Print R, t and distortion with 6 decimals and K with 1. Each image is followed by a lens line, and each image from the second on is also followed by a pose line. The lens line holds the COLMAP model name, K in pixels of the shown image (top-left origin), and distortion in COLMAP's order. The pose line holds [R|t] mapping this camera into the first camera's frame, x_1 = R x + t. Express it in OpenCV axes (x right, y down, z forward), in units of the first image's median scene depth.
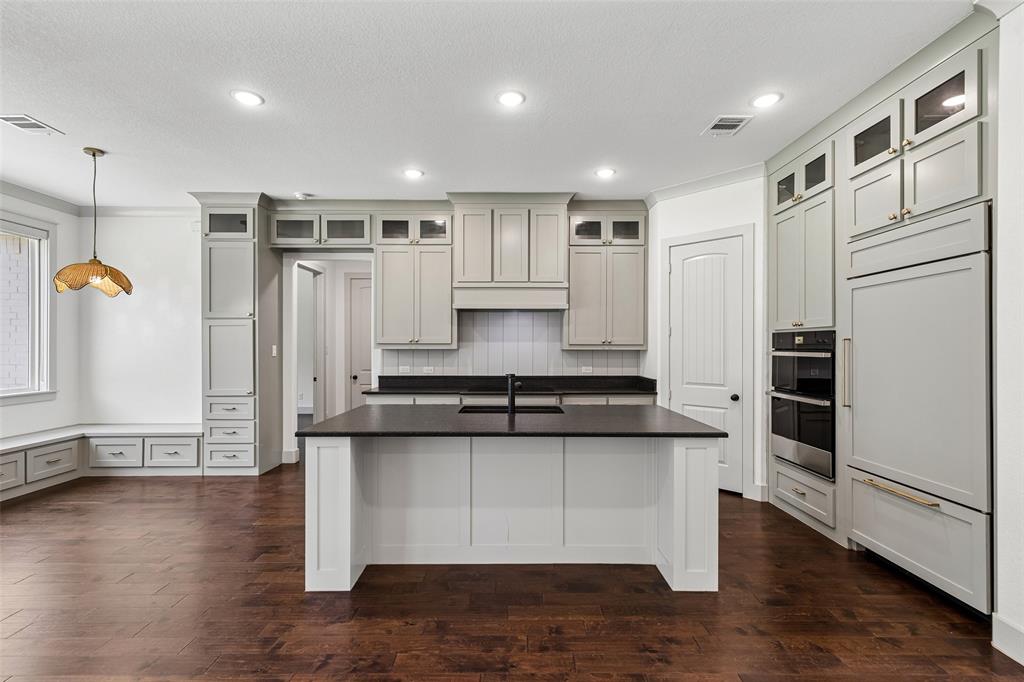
lens RADIAL K [[463.2, 0, 509.2], [0, 463.2, 345.4], [0, 0, 1]] dist [0.011835, -0.001857]
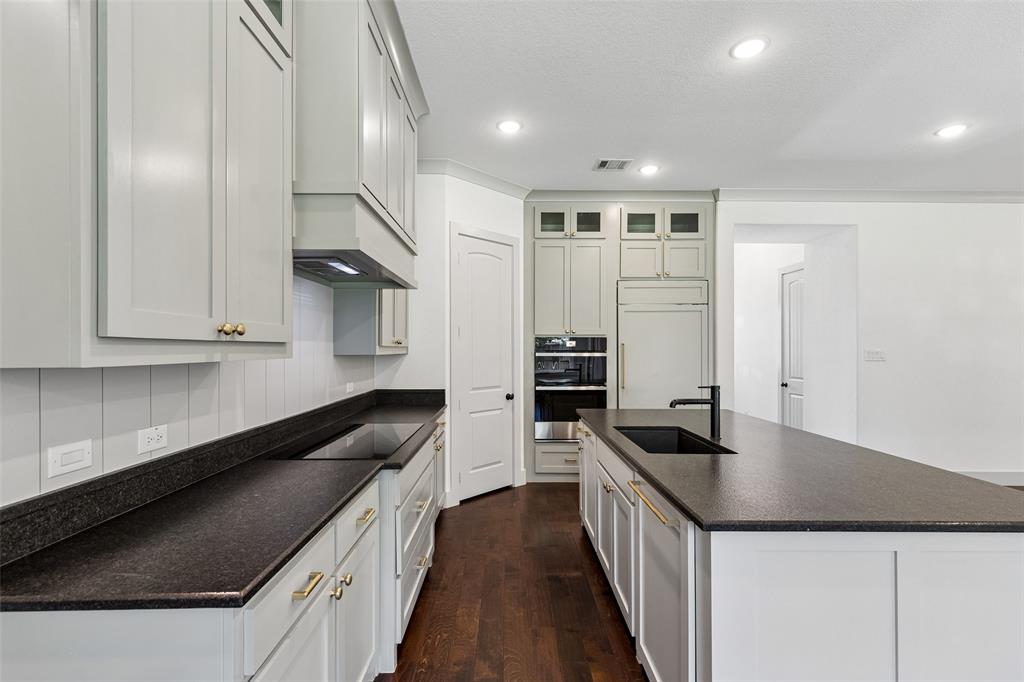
lens RADIAL K [[463.2, 0, 510.5], [0, 463.2, 348.1], [0, 0, 1]] dist [0.011835, -0.001857]
pose [[-0.007912, -0.001808, 0.999967, -0.500804], [-0.001013, 0.999998, 0.001800, -0.001249], [-0.999968, -0.000999, -0.007914, 0.875911]]
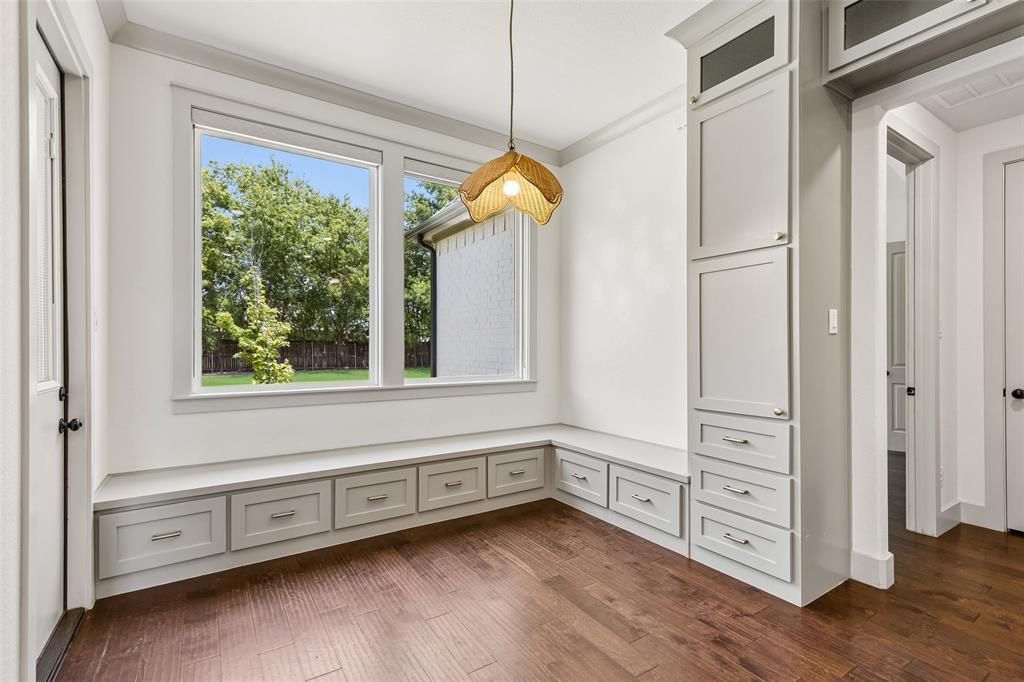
lens RADIAL K [[463.2, 0, 511.5], [0, 463.2, 344.6], [0, 0, 1]] dist [0.011835, -0.001857]
pose [[0.551011, -0.002369, -0.834495, -0.328305], [-0.001670, 0.999991, -0.003942, 0.038905], [0.834497, 0.003565, 0.551002, 0.540371]]
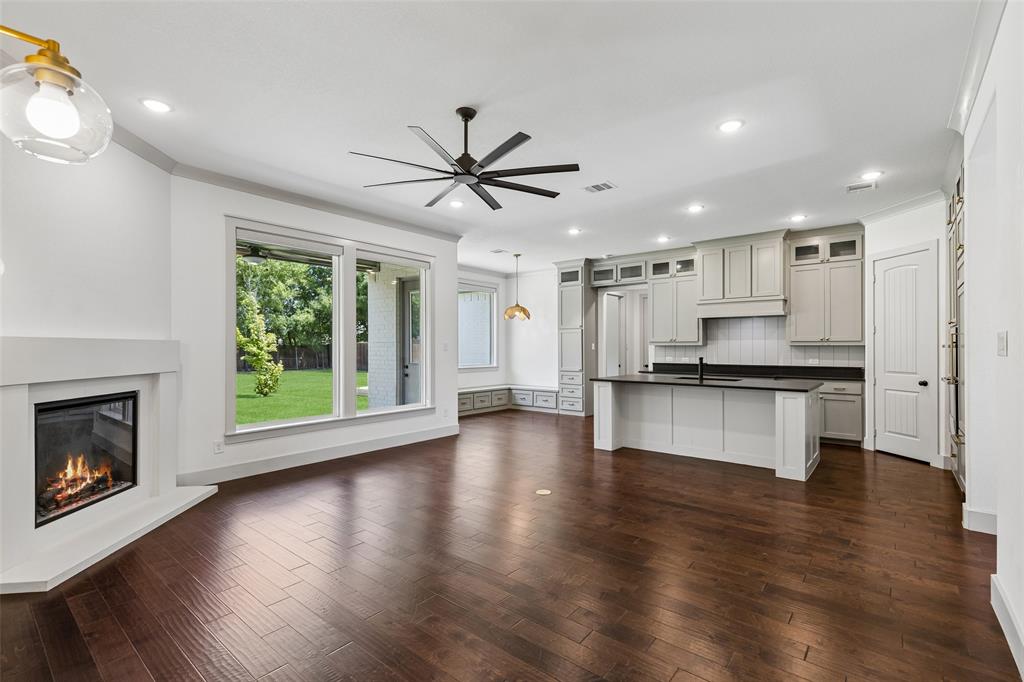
lens RADIAL K [[463.2, 0, 511.1], [0, 463.2, 345.1], [0, 0, 1]] dist [0.011835, -0.001857]
pose [[0.769663, -0.003774, -0.638439, 0.379323], [0.001123, 0.999989, -0.004558, 0.014679], [0.638449, 0.002791, 0.769659, -0.547386]]
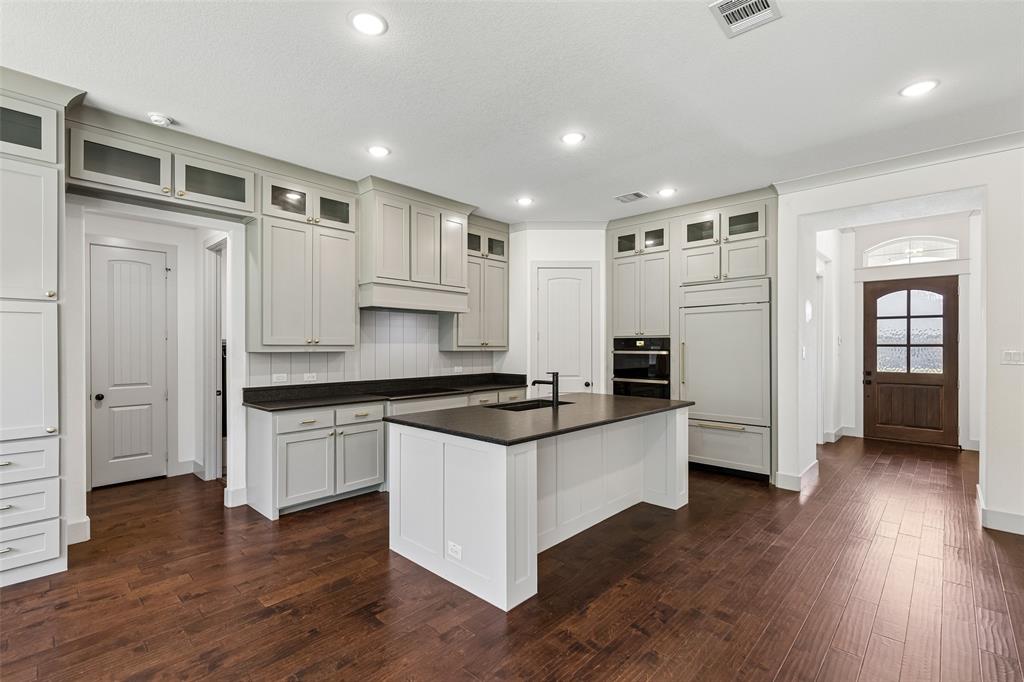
lens RADIAL K [[463.2, 0, 512.4], [0, 463.2, 346.3], [0, 0, 1]] dist [0.011835, -0.001857]
pose [[0.684547, -0.000879, 0.728968, -0.588825], [0.000933, 1.000000, 0.000329, -0.001965], [-0.728968, 0.000455, 0.684548, 0.188391]]
